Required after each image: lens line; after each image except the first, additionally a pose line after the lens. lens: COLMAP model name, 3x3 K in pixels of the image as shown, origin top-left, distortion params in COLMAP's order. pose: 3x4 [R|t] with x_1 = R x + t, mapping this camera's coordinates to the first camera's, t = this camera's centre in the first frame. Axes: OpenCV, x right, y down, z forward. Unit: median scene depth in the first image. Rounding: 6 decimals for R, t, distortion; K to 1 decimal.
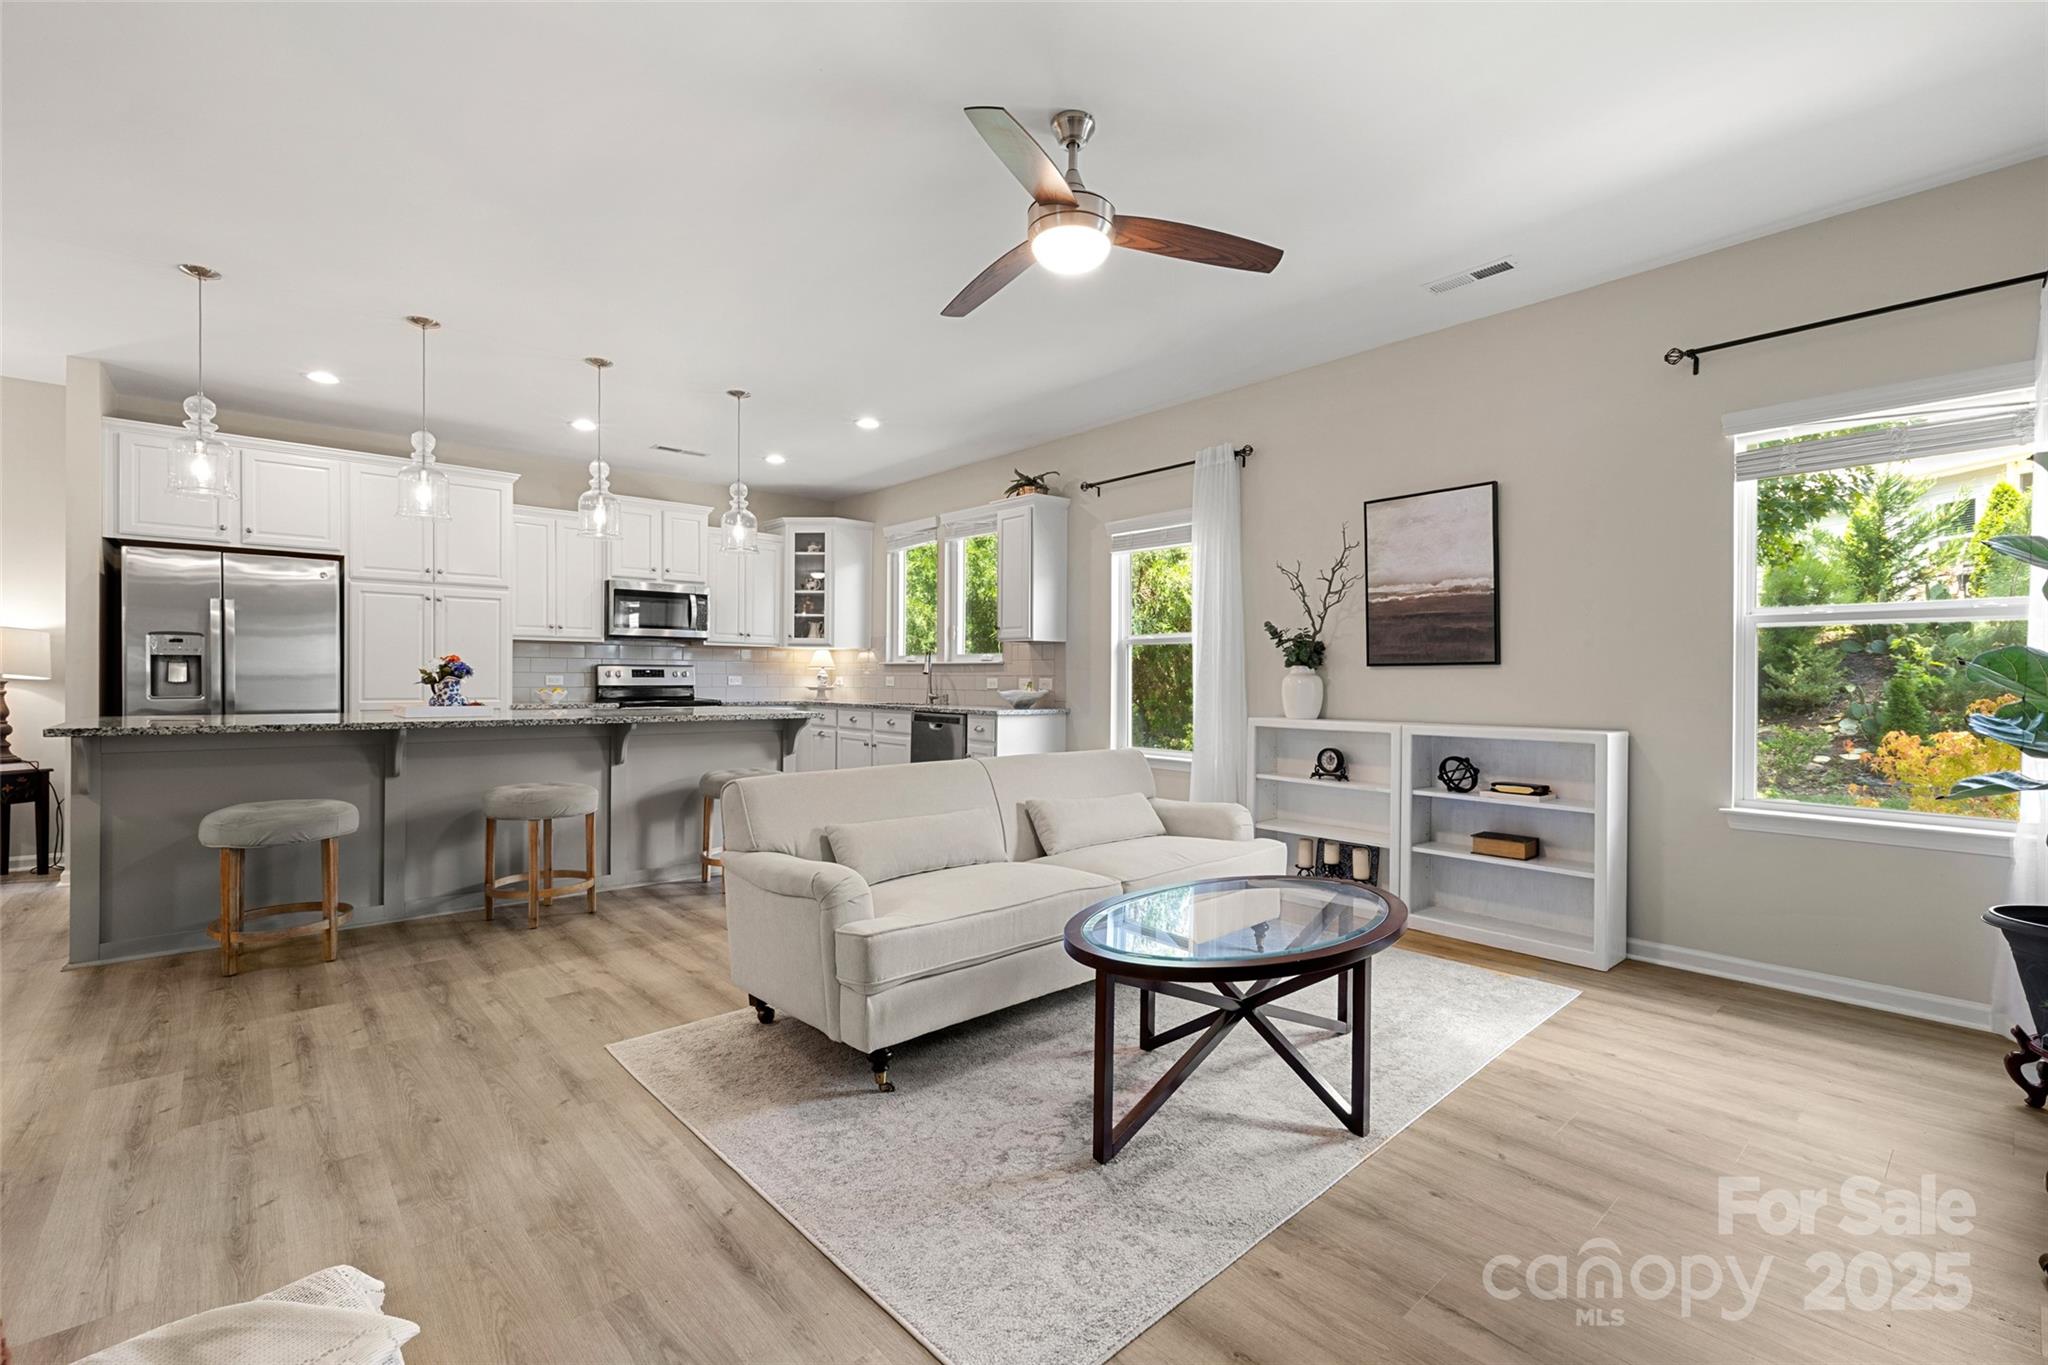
lens RADIAL K [[888.9, 0, 1022.7], [0, 888.9, 682.4], [0, 0, 1]] dist [-0.001400, -0.000147]
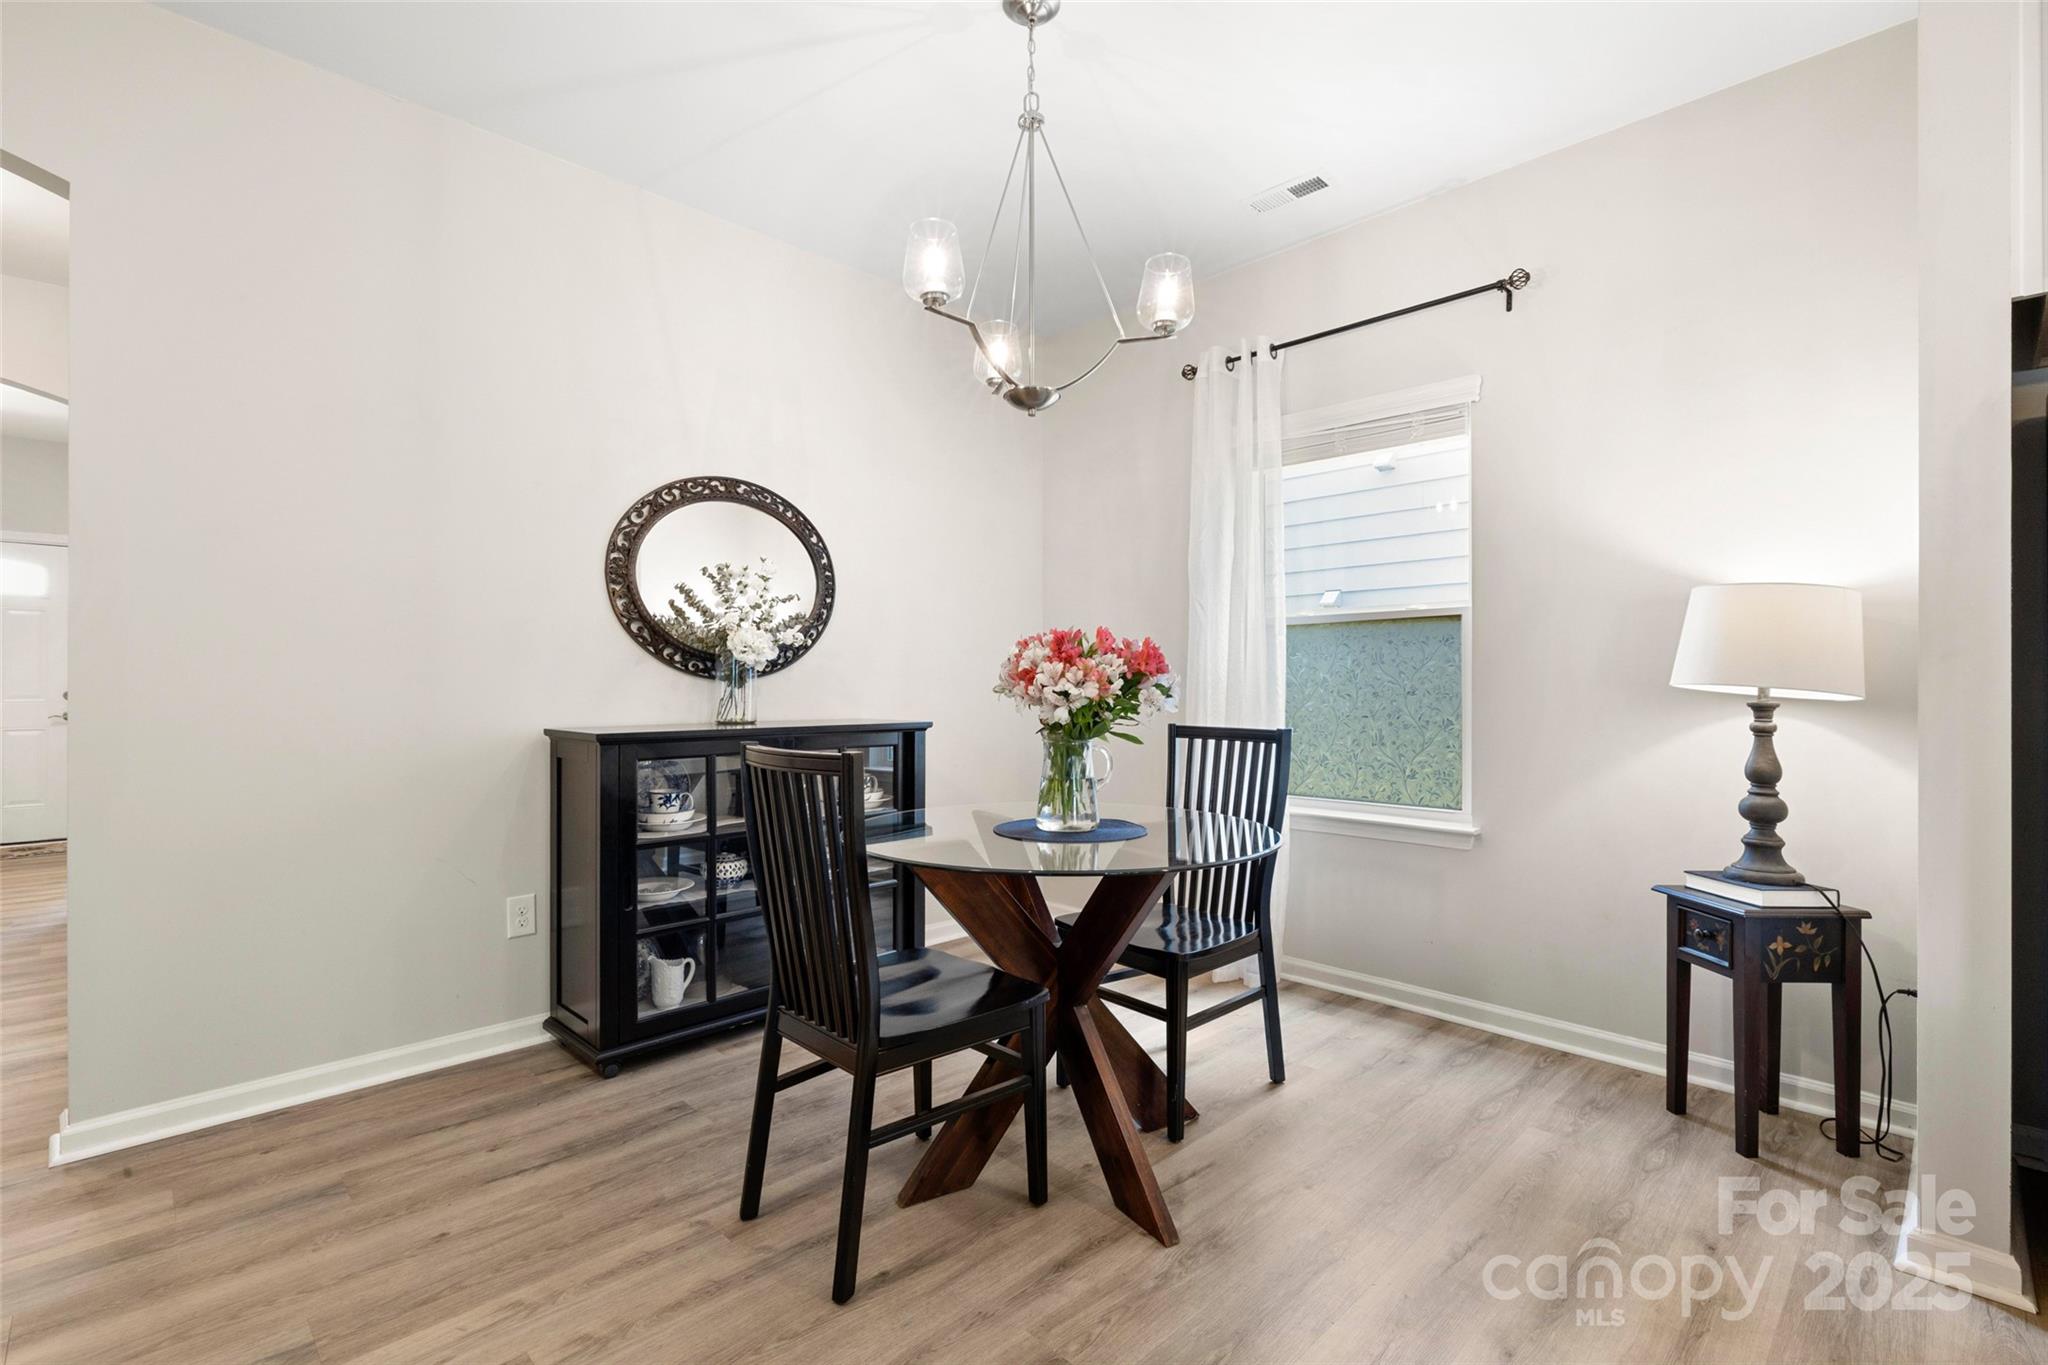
lens RADIAL K [[929.2, 0, 1022.8], [0, 929.2, 683.1], [0, 0, 1]] dist [-0.001905, -0.000098]
pose [[0.025498, 0.003817, -0.999668, -0.678134], [-0.005230, 0.999980, 0.003685, -0.010781], [0.999661, 0.005134, 0.025517, 0.599137]]
